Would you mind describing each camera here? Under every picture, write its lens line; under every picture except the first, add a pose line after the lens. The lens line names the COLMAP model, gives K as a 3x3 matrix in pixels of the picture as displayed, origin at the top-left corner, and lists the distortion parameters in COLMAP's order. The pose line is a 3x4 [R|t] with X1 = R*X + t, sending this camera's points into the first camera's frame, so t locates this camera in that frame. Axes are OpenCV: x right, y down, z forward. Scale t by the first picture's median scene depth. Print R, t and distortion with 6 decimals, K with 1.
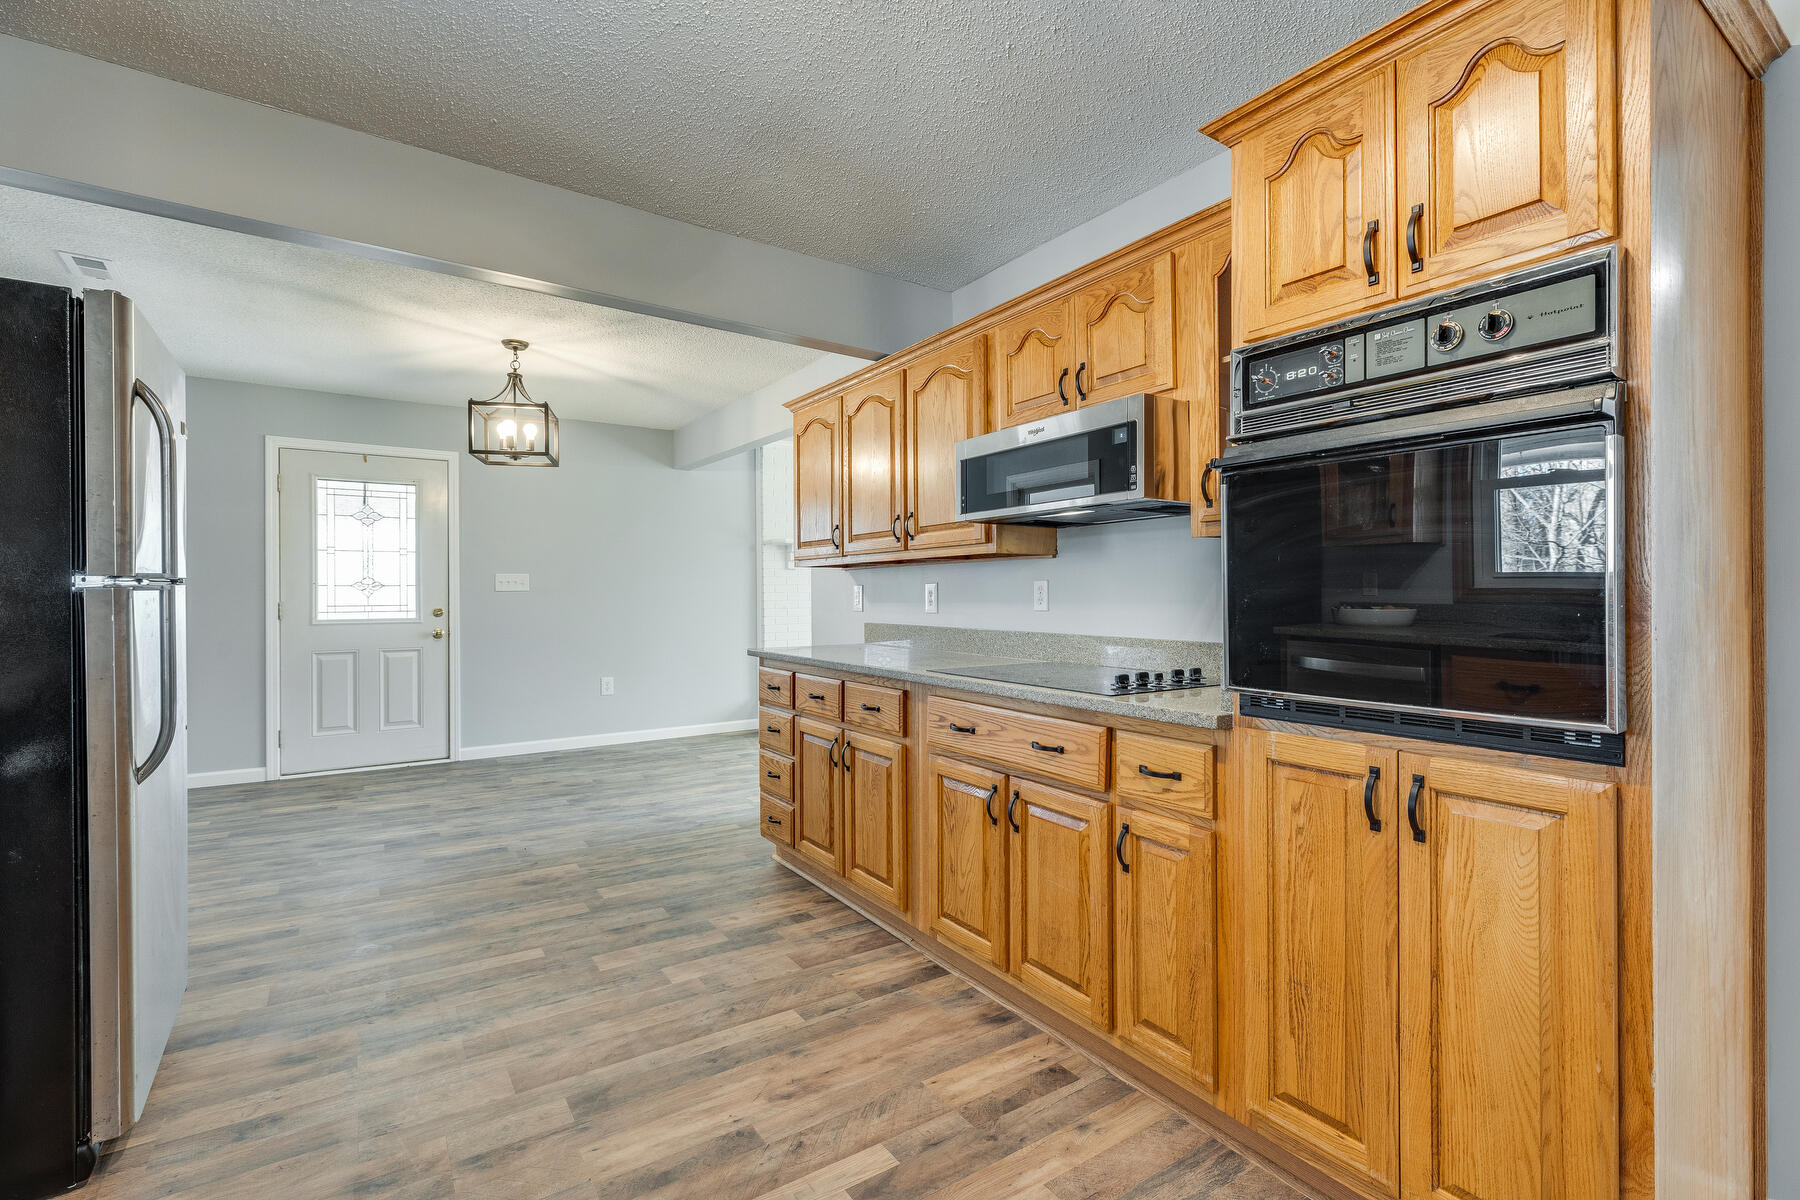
lens RADIAL K [[809.6, 0, 903.6], [0, 809.6, 595.5], [0, 0, 1]] dist [0.001493, -0.000005]
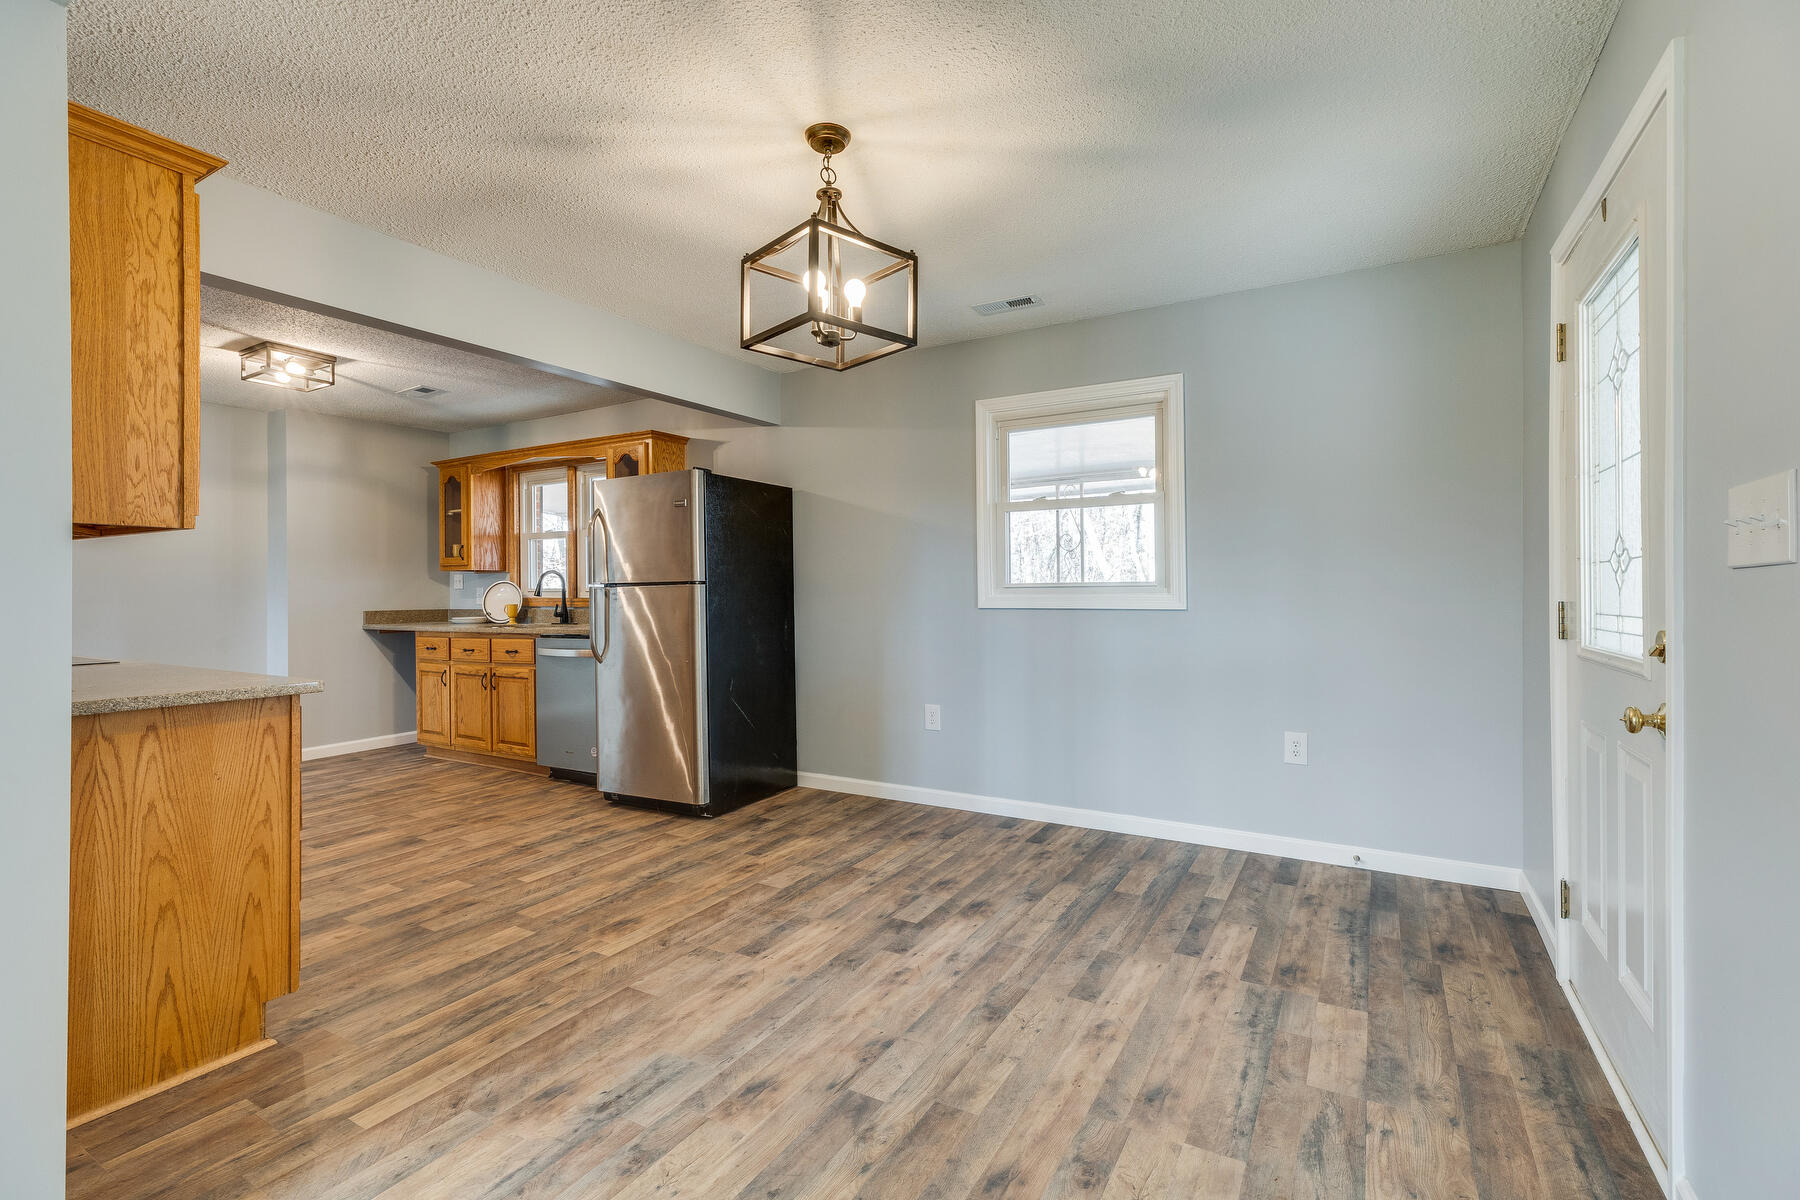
lens RADIAL K [[809.6, 0, 903.6], [0, 809.6, 595.5], [0, 0, 1]] dist [0.001493, -0.000005]
pose [[-0.903105, 0.007182, -0.429359, -0.345211], [0.005994, 0.999974, 0.004119, 0.002933], [0.429377, 0.001147, -0.903125, 1.839578]]
